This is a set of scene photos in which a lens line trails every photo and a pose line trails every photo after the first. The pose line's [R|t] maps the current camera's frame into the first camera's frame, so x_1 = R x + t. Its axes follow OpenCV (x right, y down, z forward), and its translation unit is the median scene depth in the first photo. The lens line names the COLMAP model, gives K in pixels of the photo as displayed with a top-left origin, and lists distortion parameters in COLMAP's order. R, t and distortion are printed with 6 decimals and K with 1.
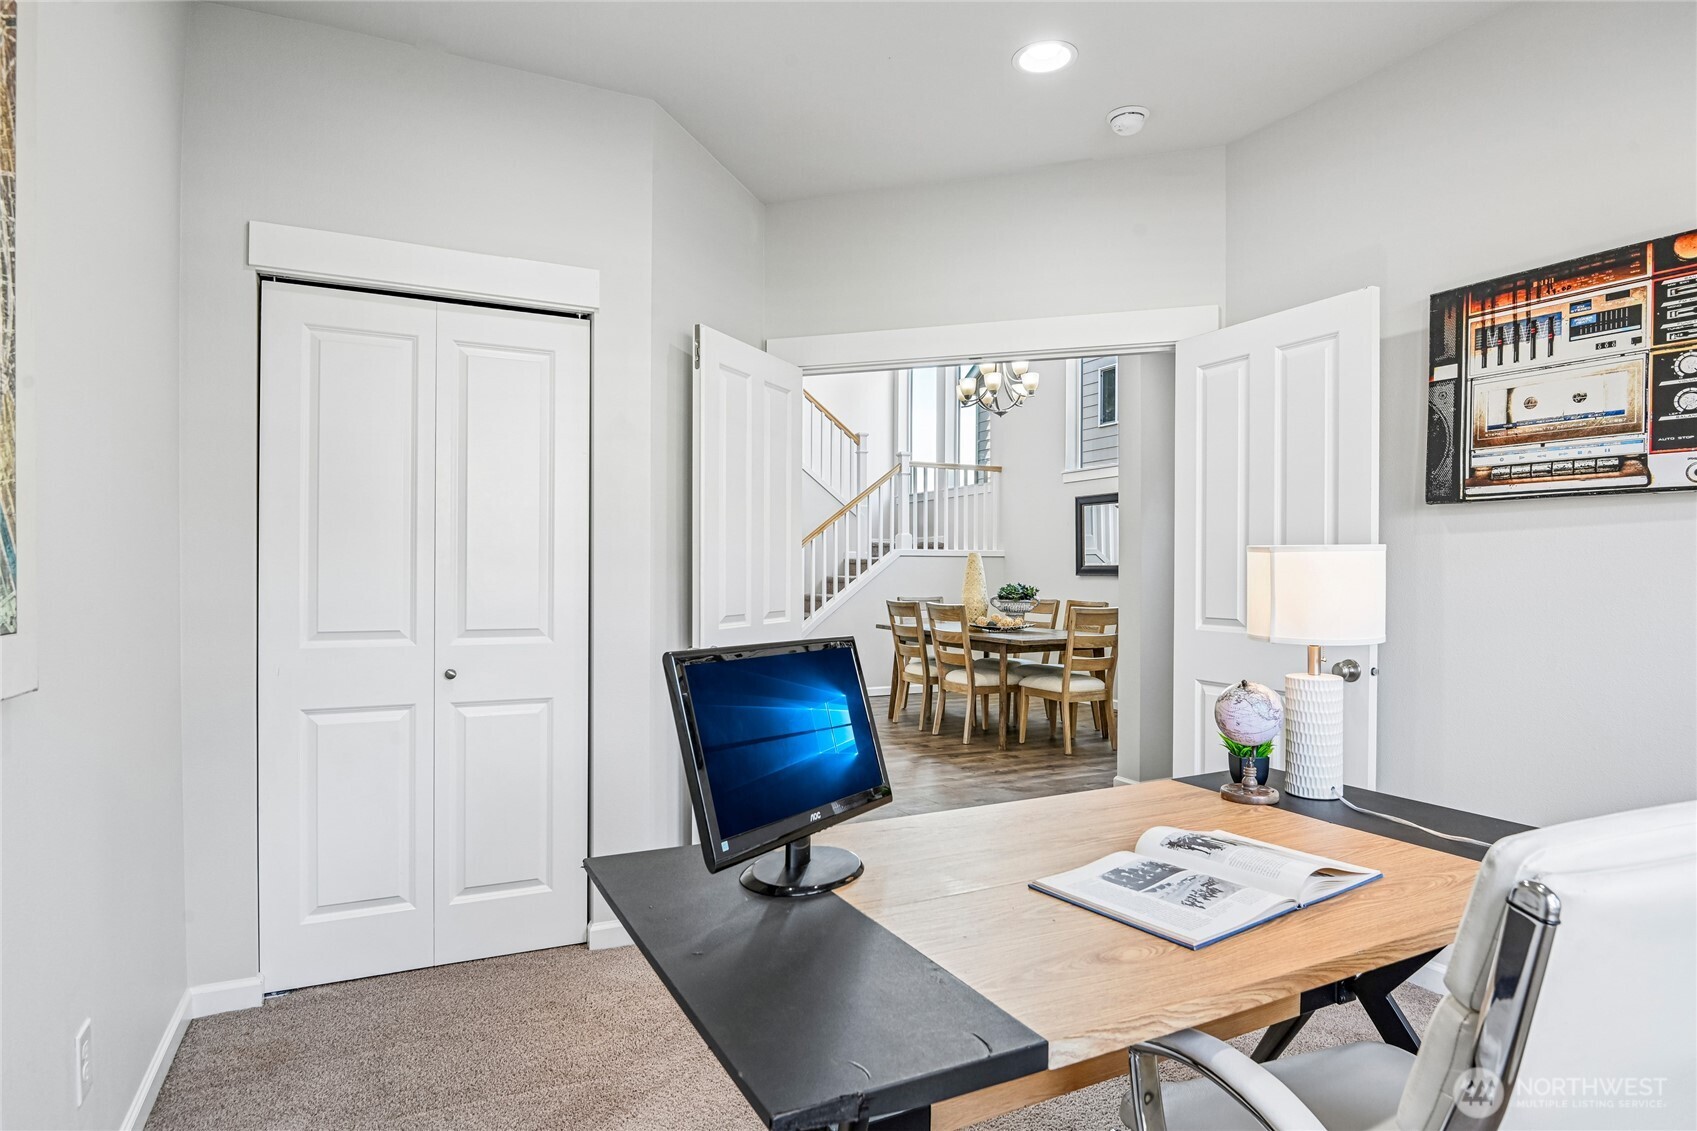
lens RADIAL K [[913.0, 0, 848.5], [0, 913.0, 565.5], [0, 0, 1]] dist [-0.021599, 0.000052]
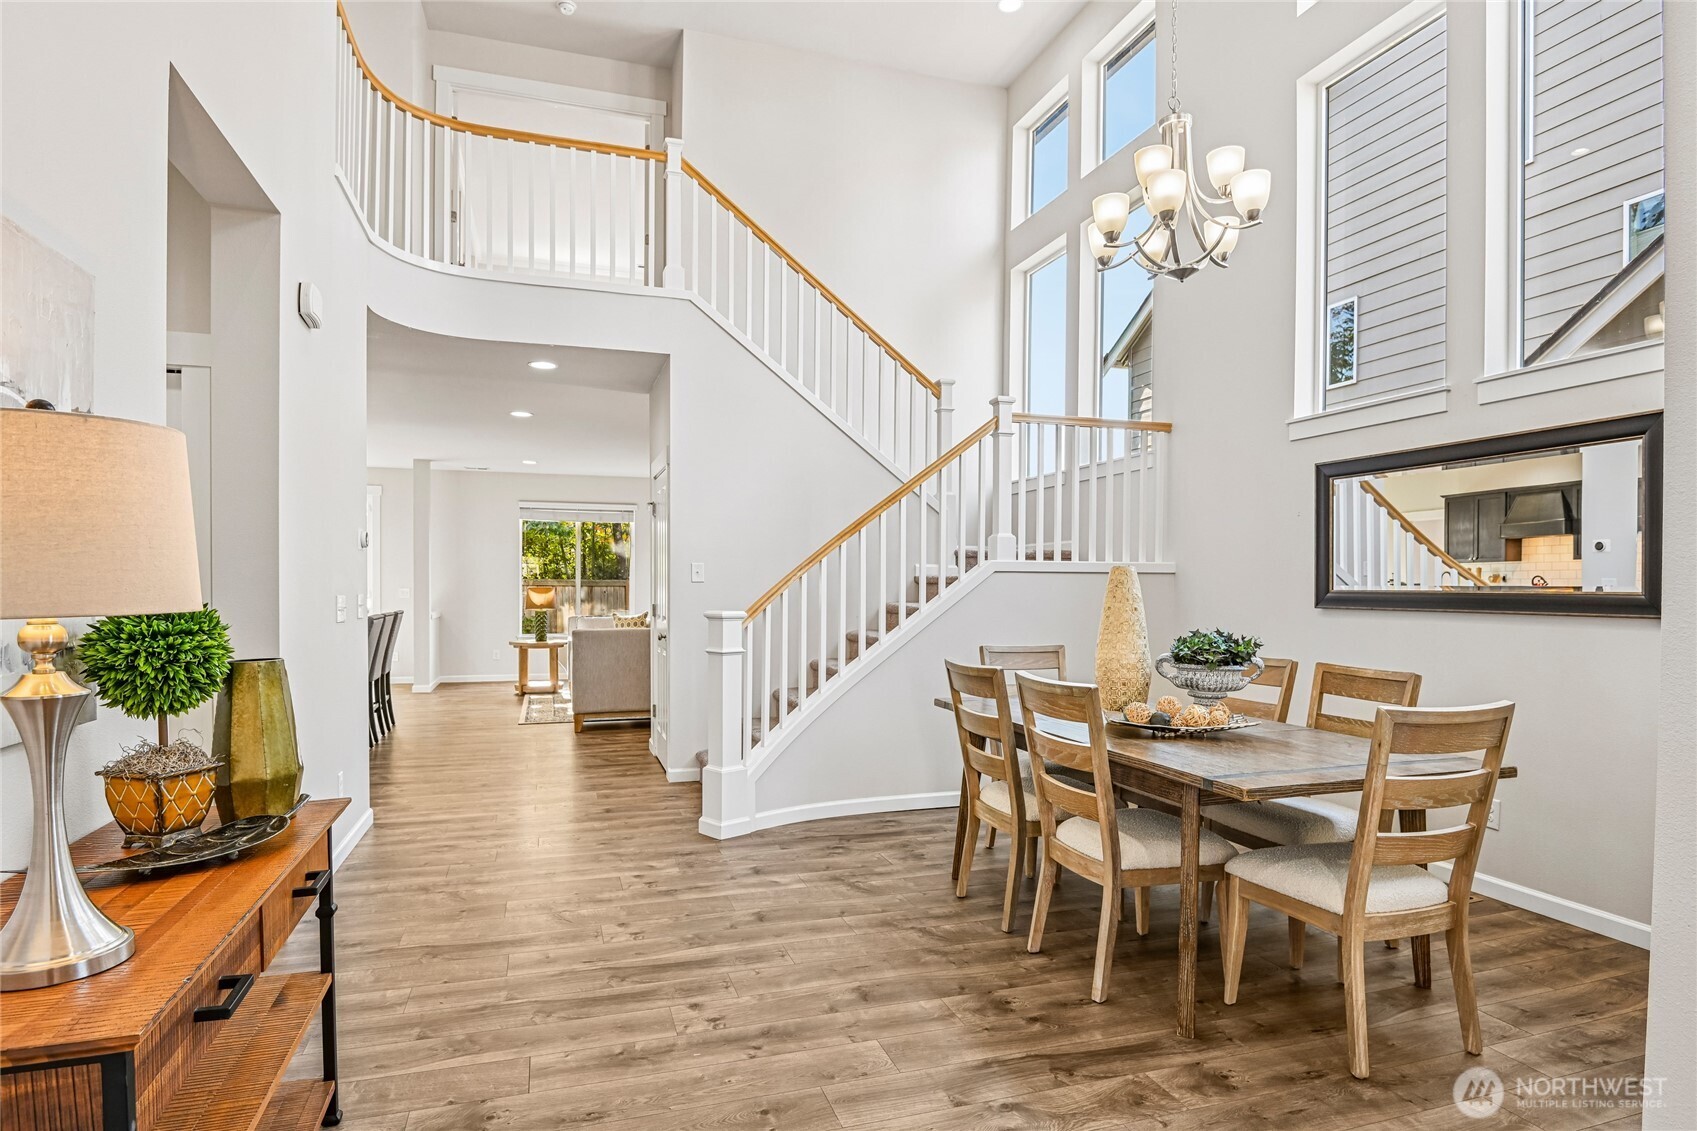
lens RADIAL K [[921.8, 0, 855.3], [0, 921.8, 605.9], [0, 0, 1]] dist [-0.015338, 0.000146]
pose [[0.989160, 0.006226, -0.146710, 0.068085], [-0.002262, 0.999628, 0.027166, -0.005513], [0.146825, -0.026540, 0.988806, 0.486495]]
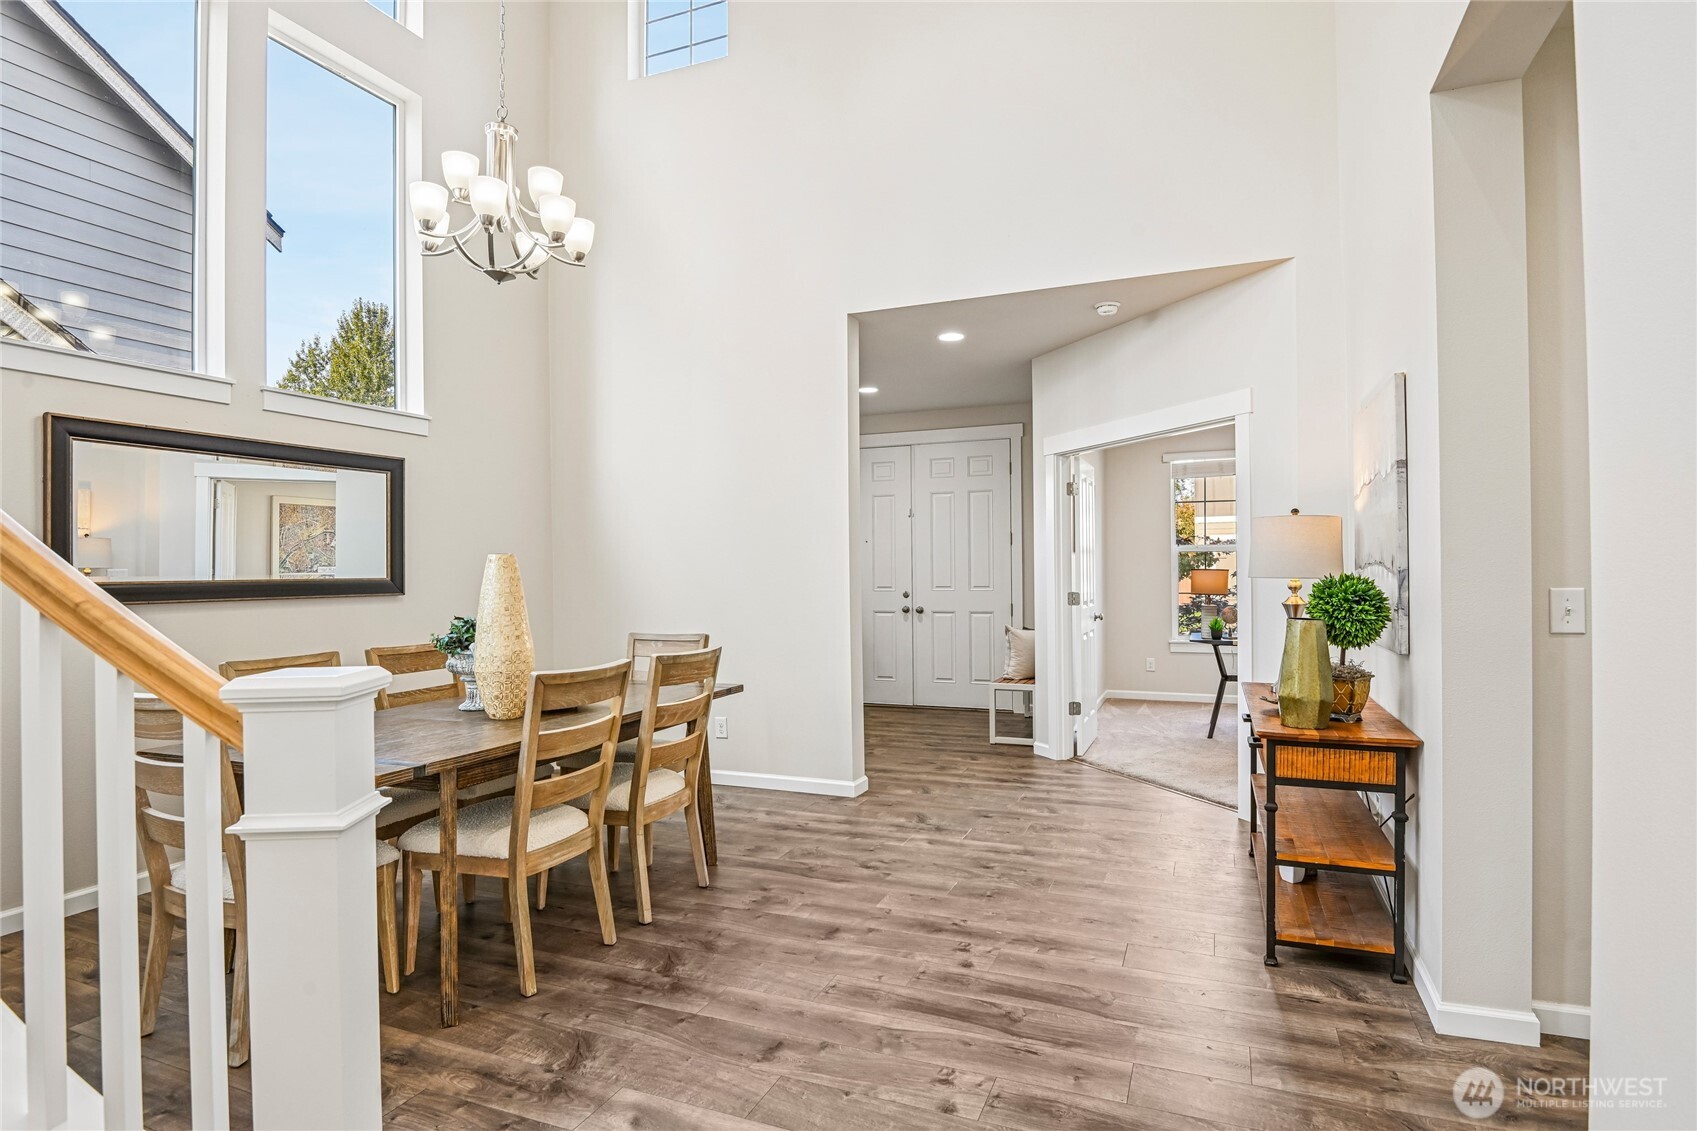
lens RADIAL K [[913.0, 0, 848.5], [0, 913.0, 565.5], [0, 0, 1]] dist [-0.021599, 0.000052]
pose [[-0.657121, 0.005676, 0.753763, -0.327988], [0.004527, 0.999983, -0.003583, -0.005098], [-0.753771, 0.001058, -0.657136, 1.162025]]
